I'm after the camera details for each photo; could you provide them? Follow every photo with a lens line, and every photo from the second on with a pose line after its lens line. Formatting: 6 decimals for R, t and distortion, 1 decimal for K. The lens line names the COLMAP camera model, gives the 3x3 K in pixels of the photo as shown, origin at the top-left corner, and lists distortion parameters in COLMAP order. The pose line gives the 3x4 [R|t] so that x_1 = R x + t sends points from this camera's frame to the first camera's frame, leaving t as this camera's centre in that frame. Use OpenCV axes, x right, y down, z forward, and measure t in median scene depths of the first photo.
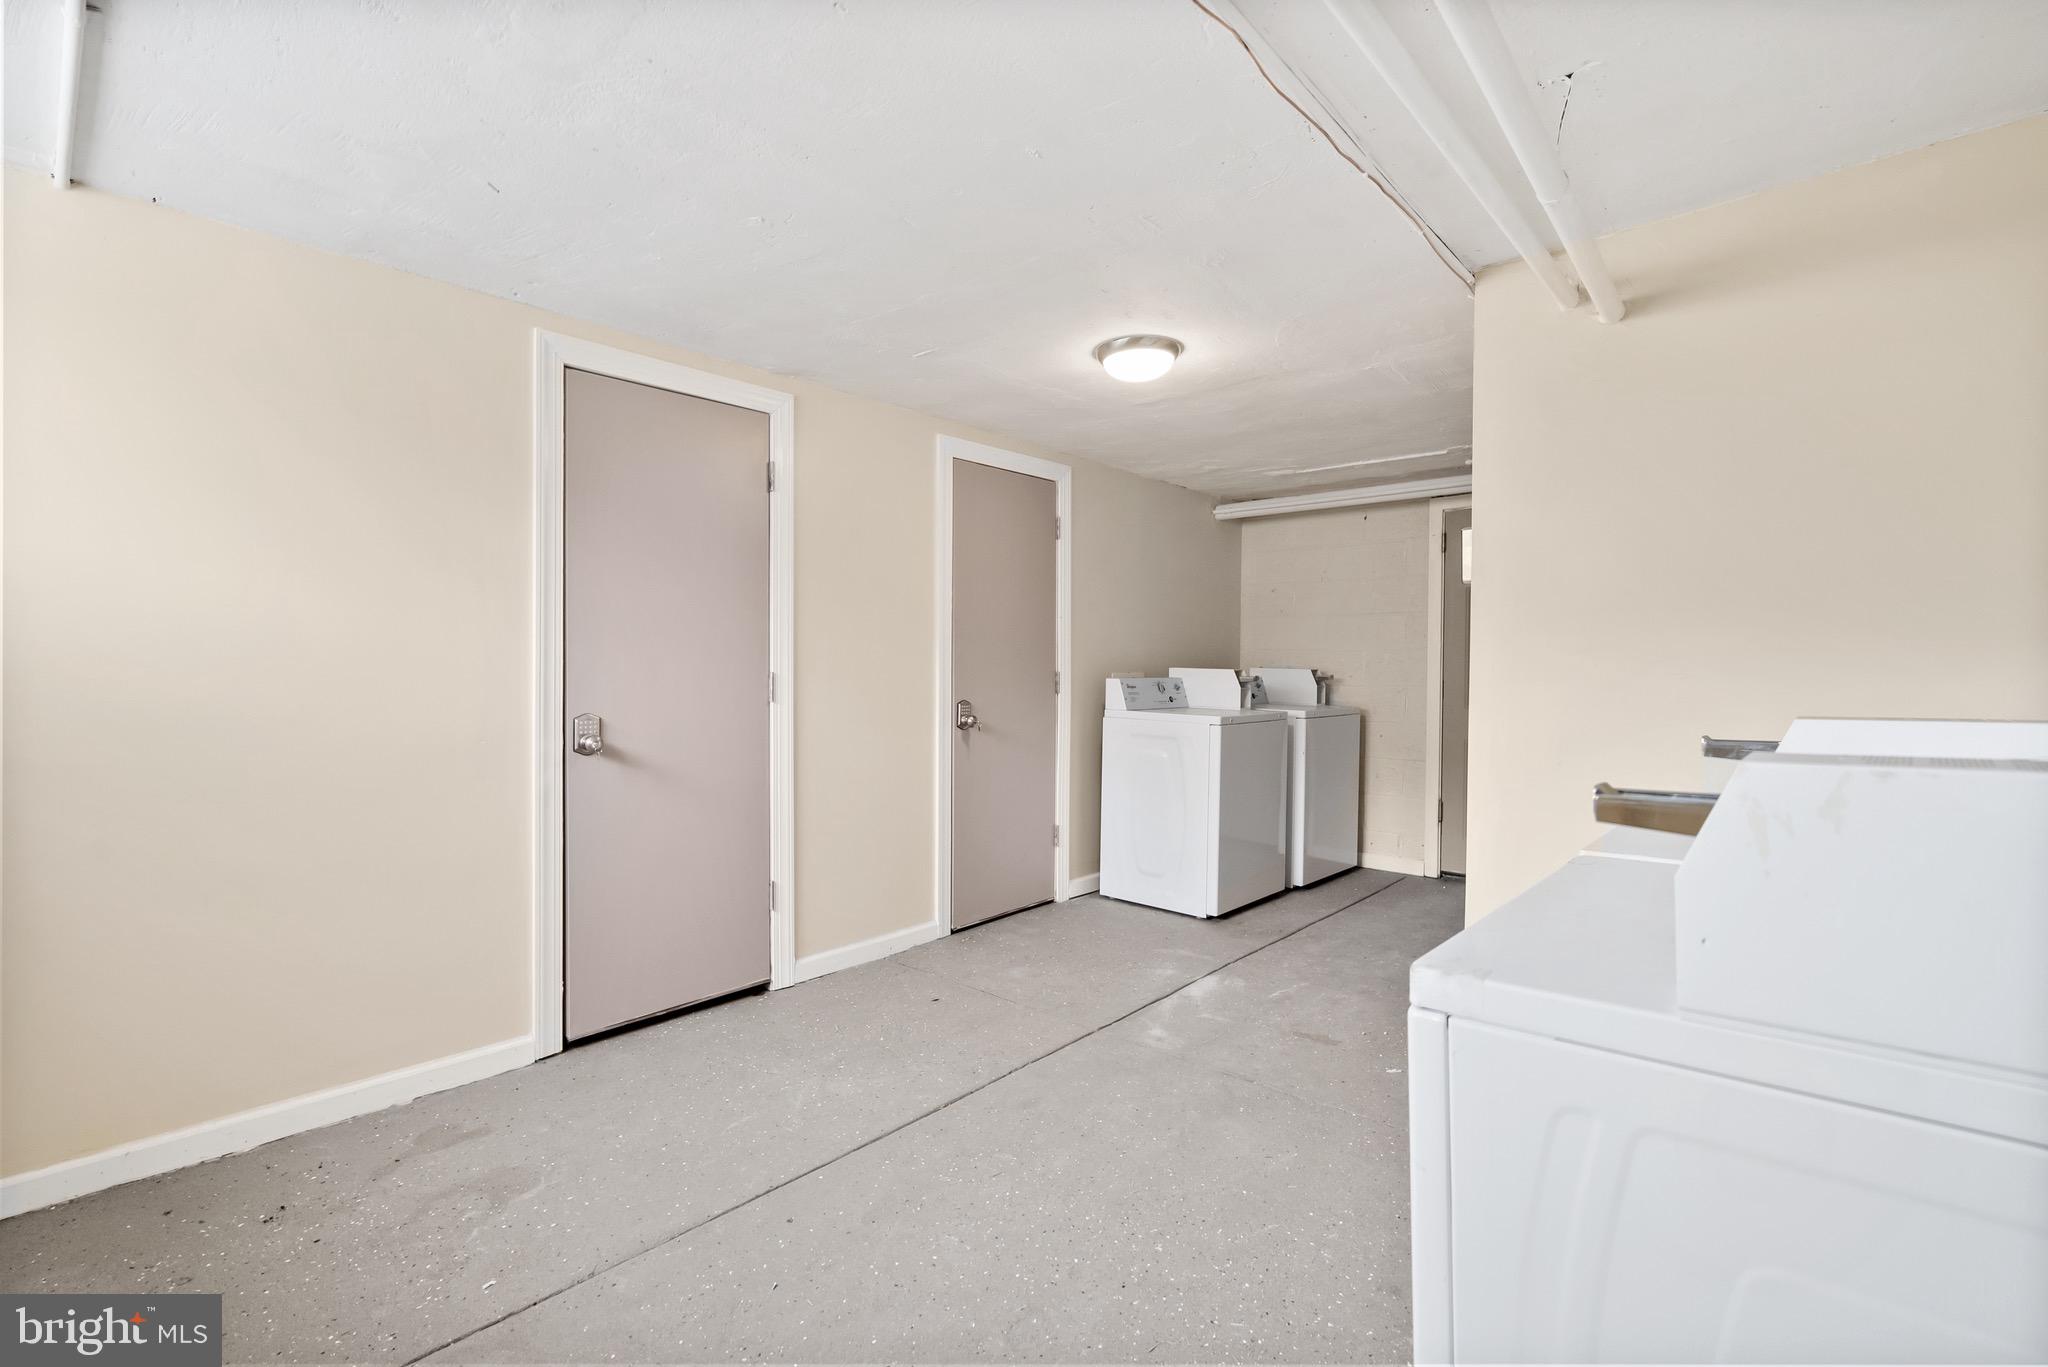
lens RADIAL K [[928.6, 0, 1024.0], [0, 928.6, 683.5], [0, 0, 1]] dist [-0.058724, 0.000105]
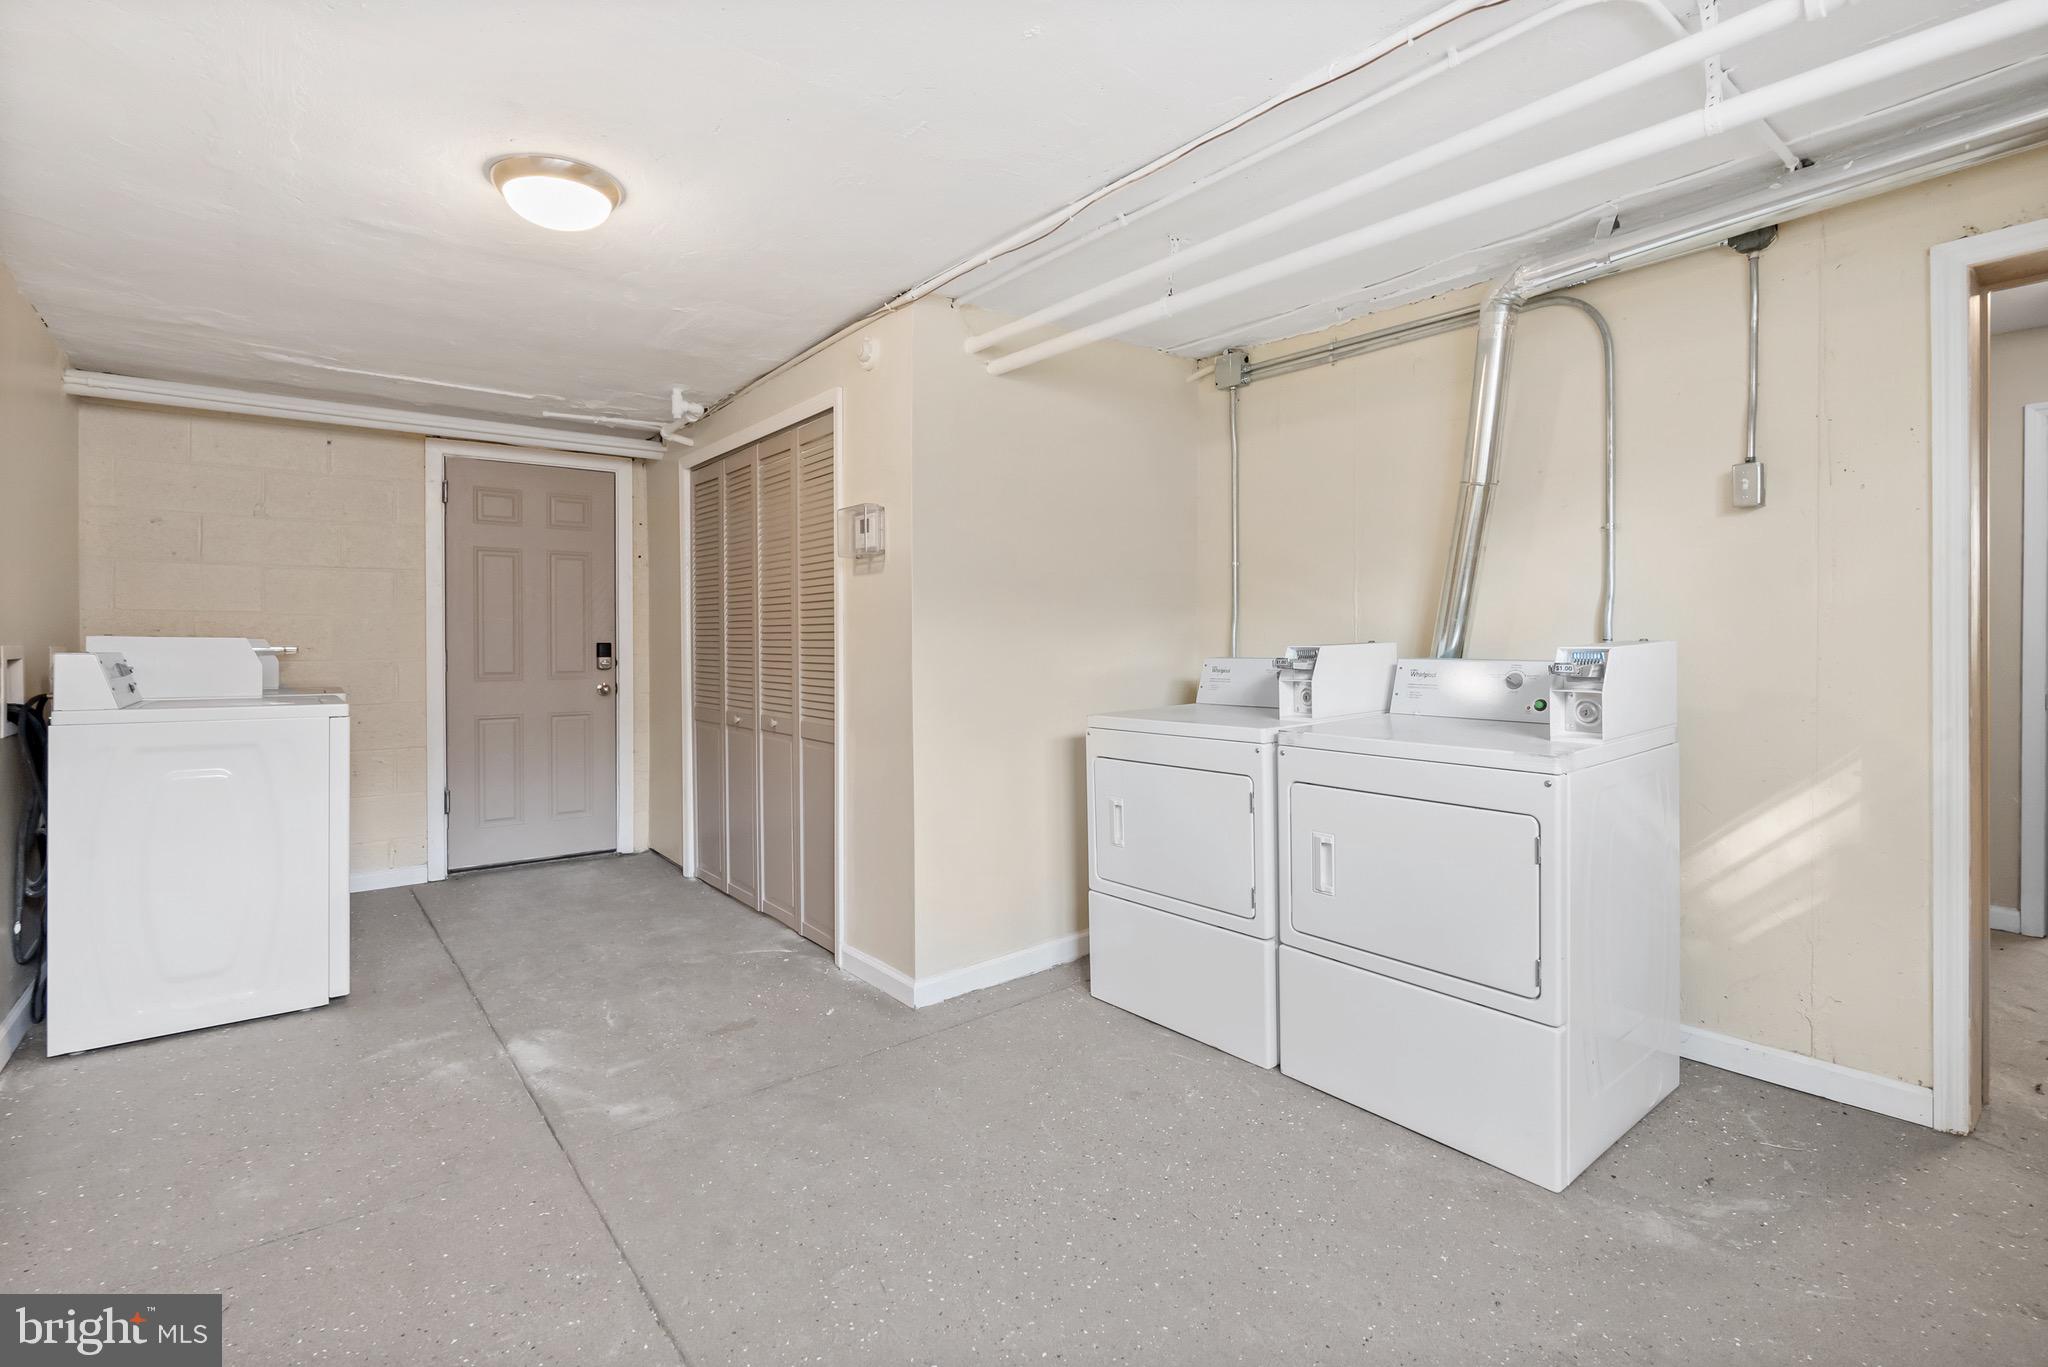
lens RADIAL K [[939.2, 0, 1023.5], [0, 939.2, 635.1], [0, 0, 1]] dist [-0.006067, 0.000581]
pose [[0.137910, 0.002119, 0.990443, -0.498190], [0.020843, 0.999770, -0.005041, -0.002439], [-0.990225, 0.021339, 0.137834, 0.476693]]
